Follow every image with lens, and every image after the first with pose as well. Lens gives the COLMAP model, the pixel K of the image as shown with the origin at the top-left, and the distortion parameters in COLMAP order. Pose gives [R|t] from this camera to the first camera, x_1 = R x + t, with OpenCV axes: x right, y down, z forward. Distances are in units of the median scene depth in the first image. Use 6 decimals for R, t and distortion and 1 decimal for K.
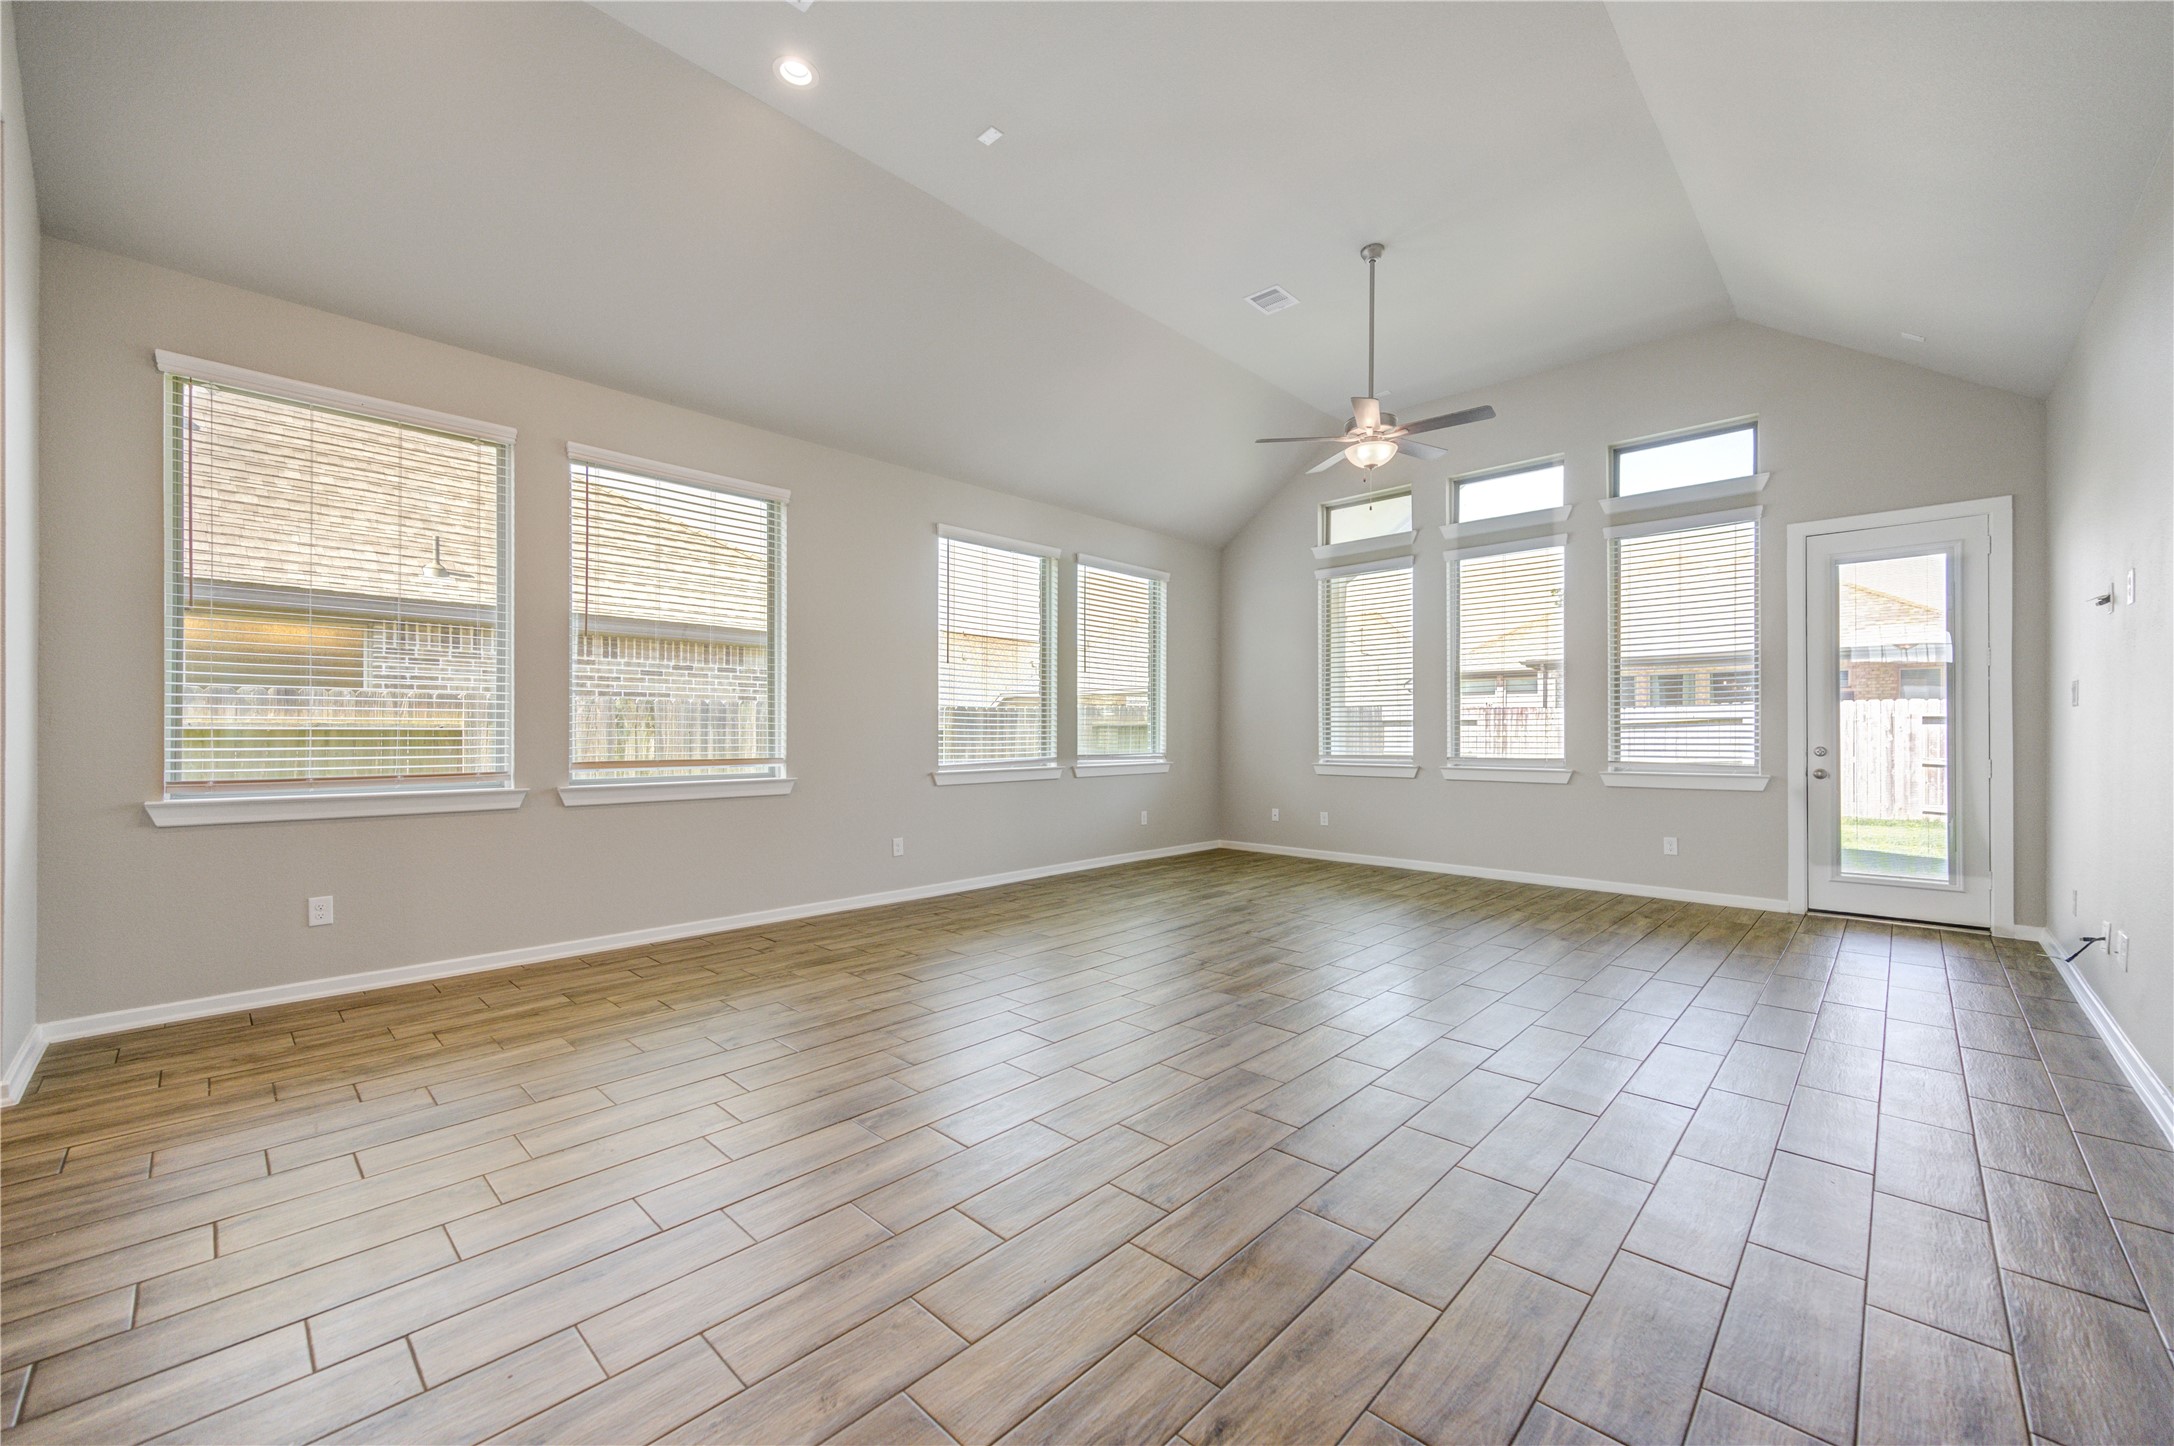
lens RADIAL K [[881.4, 0, 1089.2], [0, 881.4, 734.0], [0, 0, 1]] dist [0.009344, 0.000329]
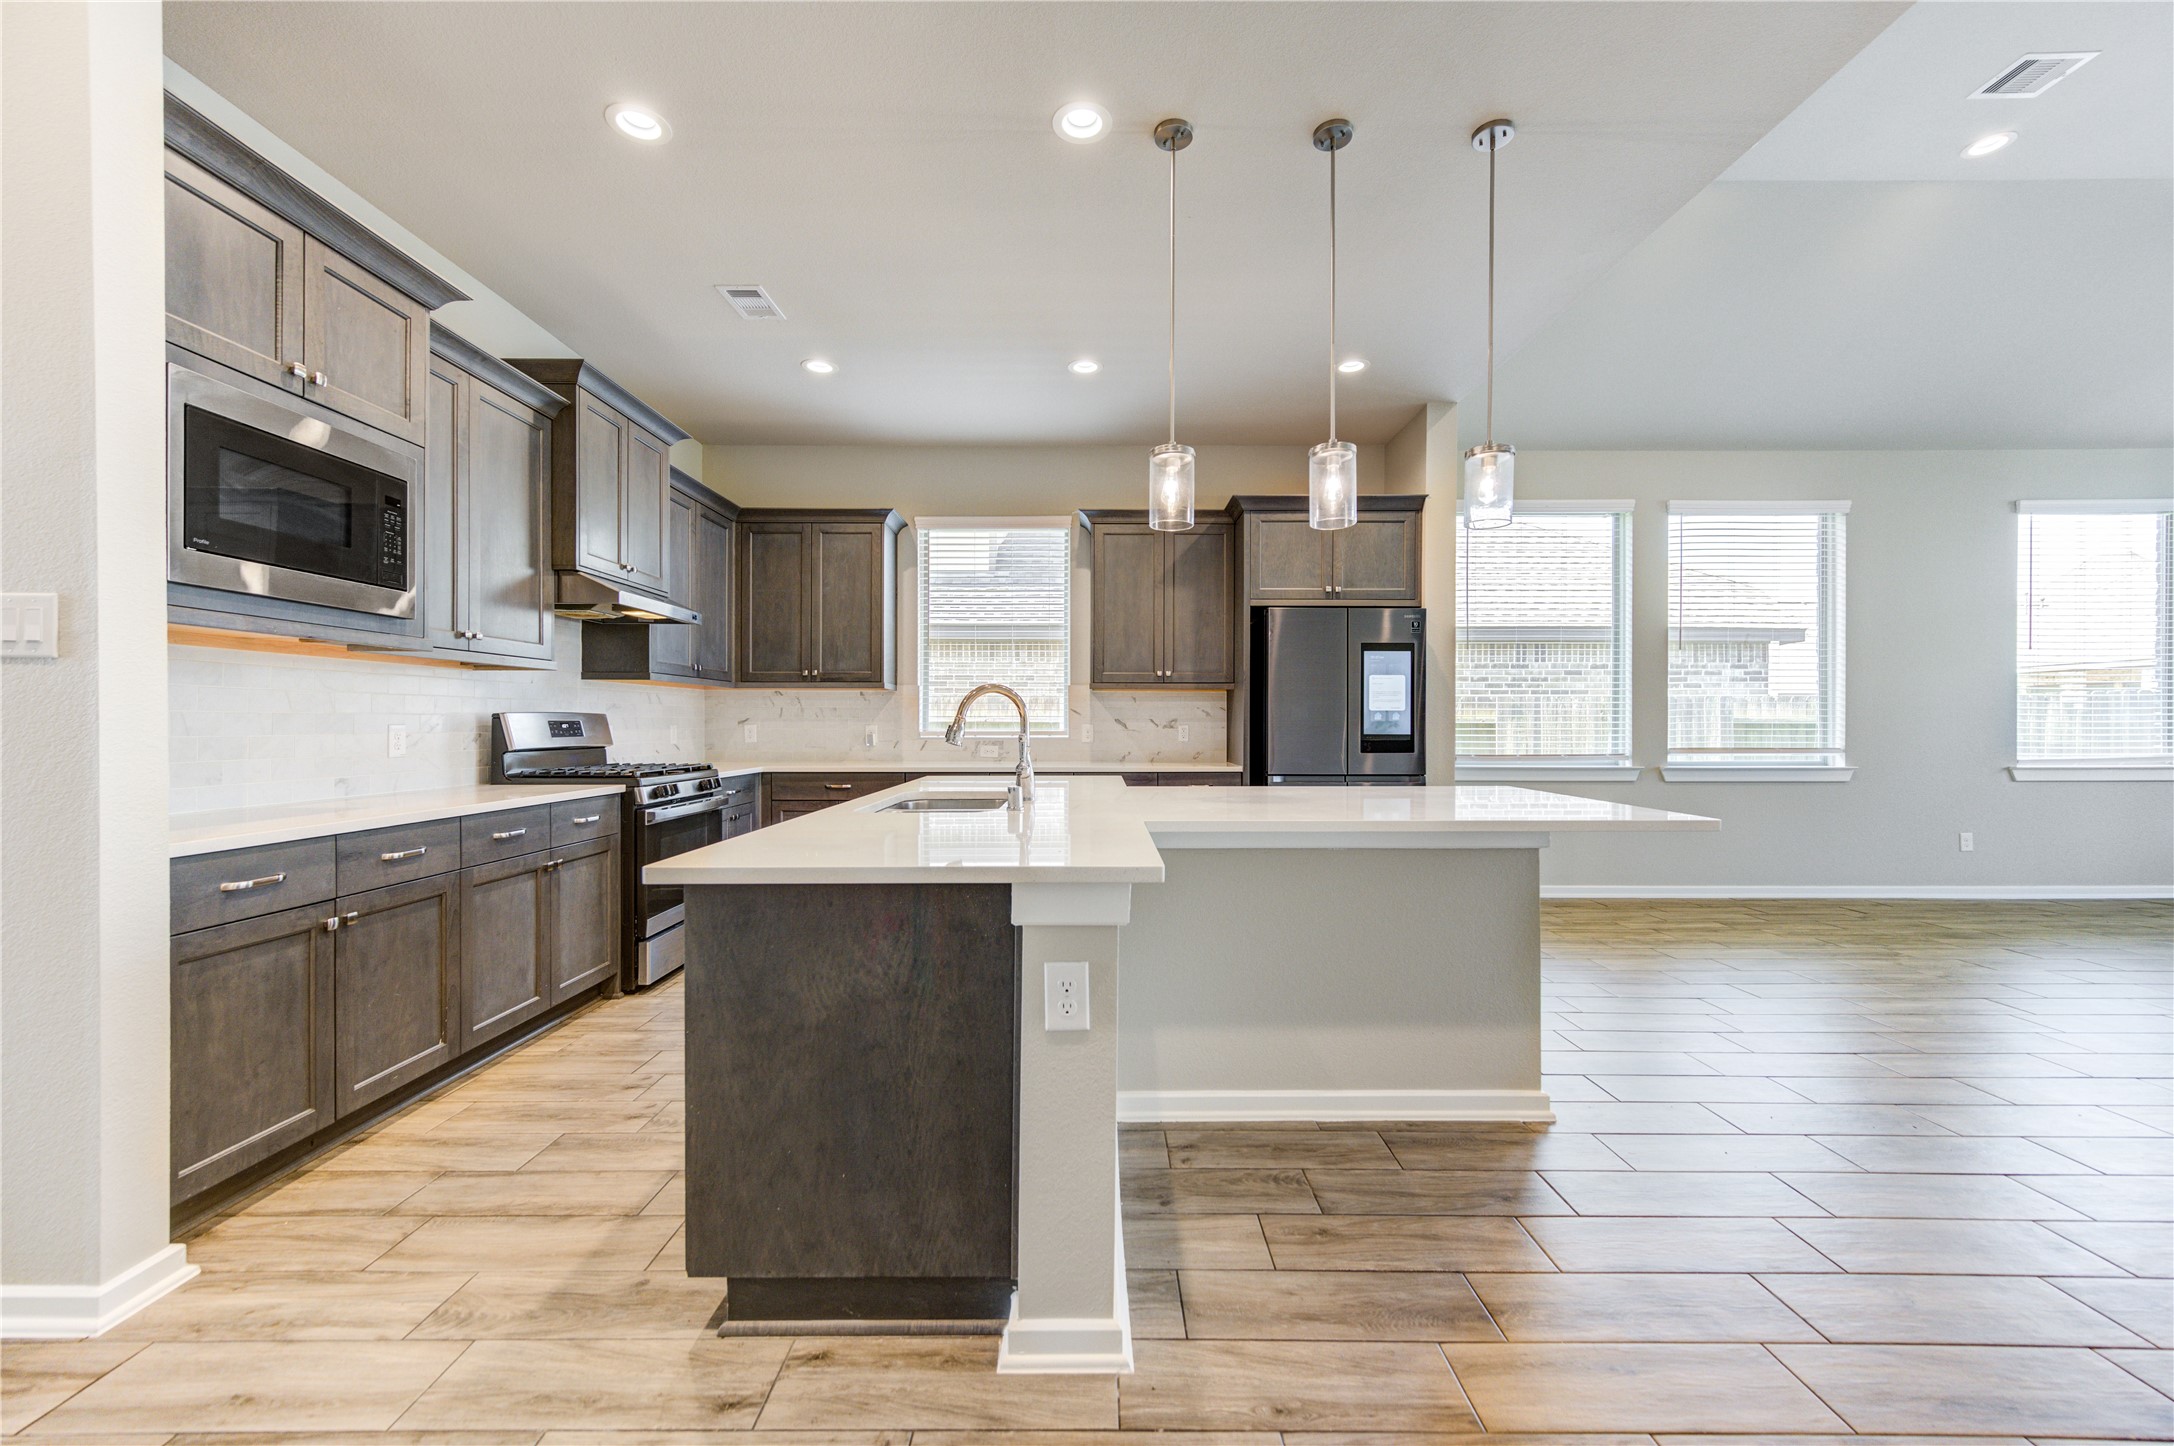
lens RADIAL K [[849.1, 0, 1085.0], [0, 849.1, 731.8], [0, 0, 1]] dist [0.001742, 0.000055]
pose [[0.689404, 0.004760, -0.724361, -0.418729], [0.000336, 0.999976, 0.006890, -0.000605], [0.724377, -0.004993, 0.689386, -0.717054]]
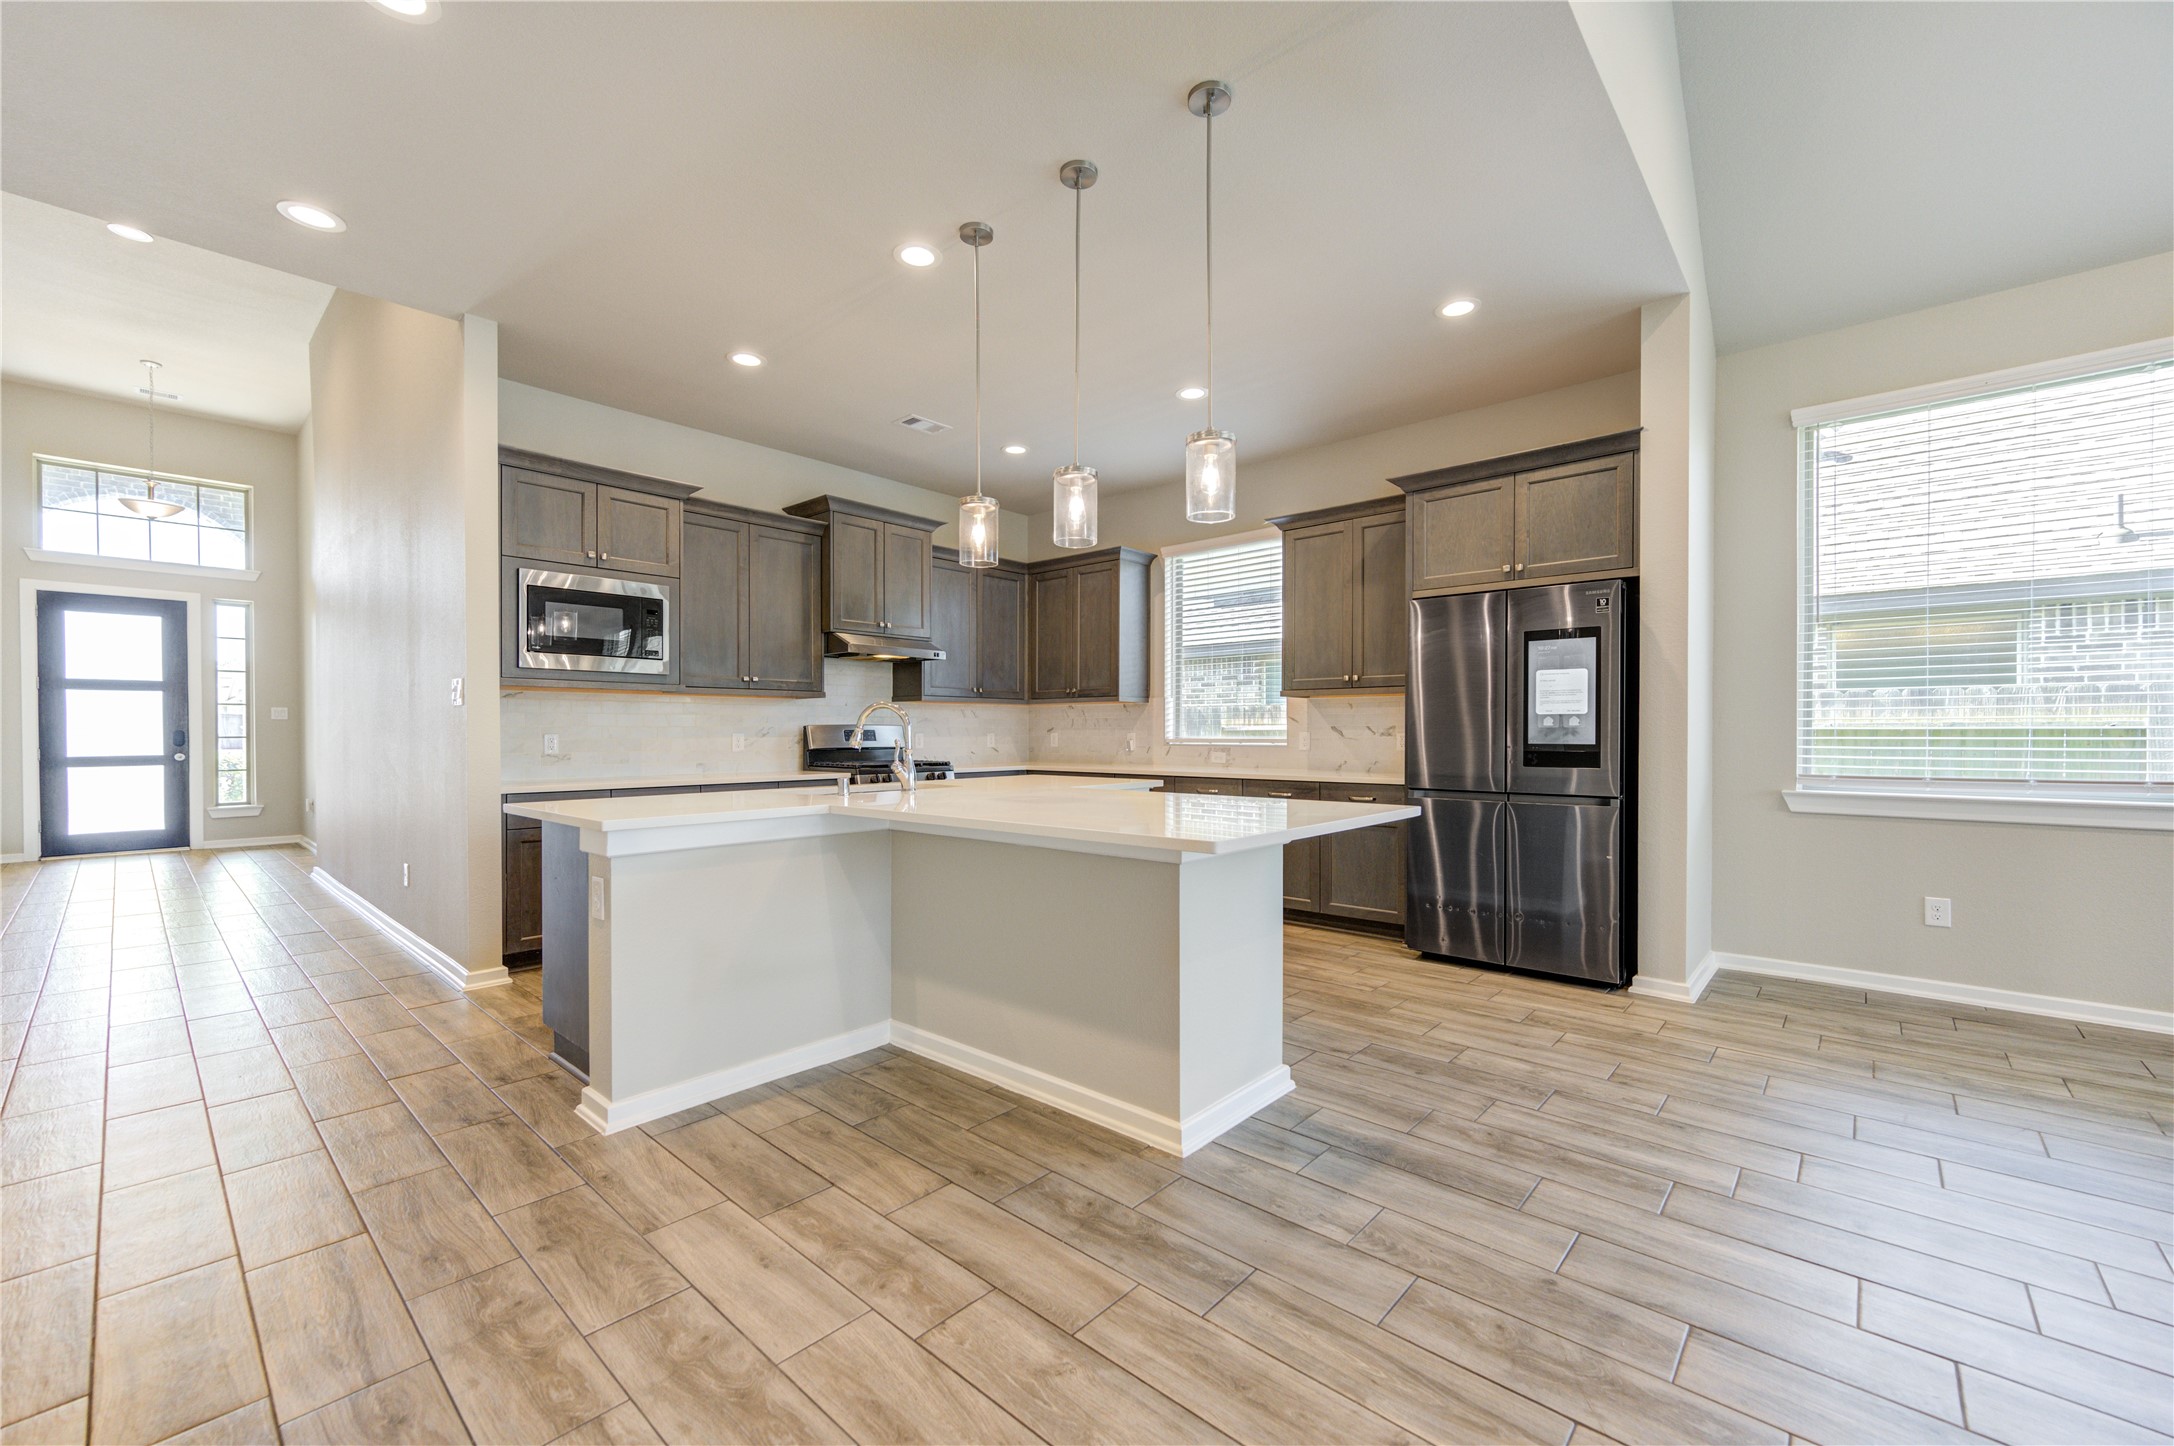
lens RADIAL K [[836.4, 0, 1090.5], [0, 836.4, 738.2], [0, 0, 1]] dist [0.004292, 0.000049]
pose [[0.050674, 0.005090, -0.998702, 0.016722], [0.000254, 0.999987, 0.005110, -0.000023], [0.998715, -0.000513, 0.050672, 0.004828]]
